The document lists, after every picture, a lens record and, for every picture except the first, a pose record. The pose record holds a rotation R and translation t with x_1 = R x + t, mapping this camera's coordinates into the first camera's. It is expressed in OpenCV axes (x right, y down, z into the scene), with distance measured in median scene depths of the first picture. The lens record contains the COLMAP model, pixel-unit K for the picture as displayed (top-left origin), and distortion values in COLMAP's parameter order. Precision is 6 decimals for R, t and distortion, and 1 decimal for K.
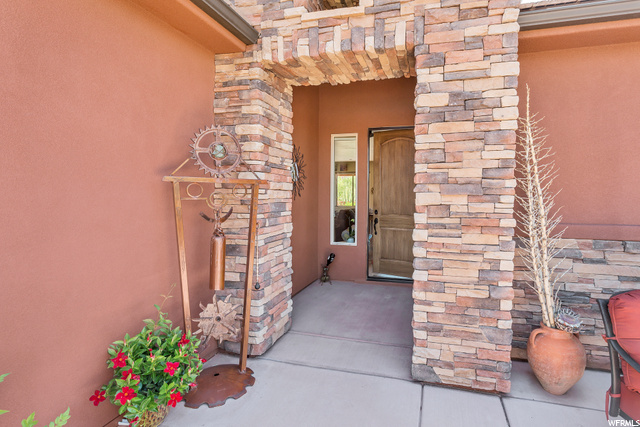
lens RADIAL K [[319.4, 0, 352.7], [0, 319.4, 205.0], [0, 0, 1]] dist [0.001253, -0.000210]
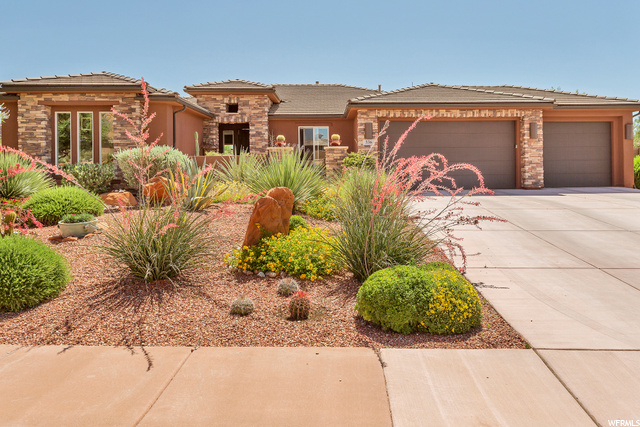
lens RADIAL K [[512.8, 0, 320.0], [0, 512.8, 213.5], [0, 0, 1]] dist [-0.004387, 0.002783]
pose [[0.972152, -0.033393, 0.231960, -0.637074], [0.022299, 0.998486, 0.050287, 0.566828], [-0.233288, -0.043714, 0.971425, -7.137956]]
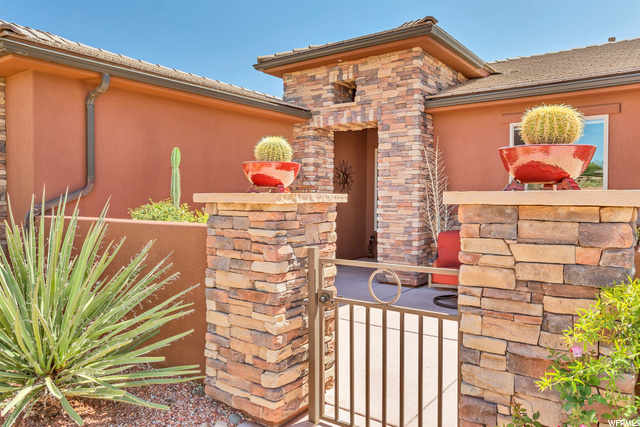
lens RADIAL K [[462.3, 0, 320.0], [0, 462.3, 213.5], [0, 0, 1]] dist [0.007360, 0.002707]
pose [[0.924128, 0.009942, -0.381953, 0.994312], [-0.009971, 0.999948, 0.001903, 0.108517], [0.381953, 0.002050, 0.924180, -1.918631]]
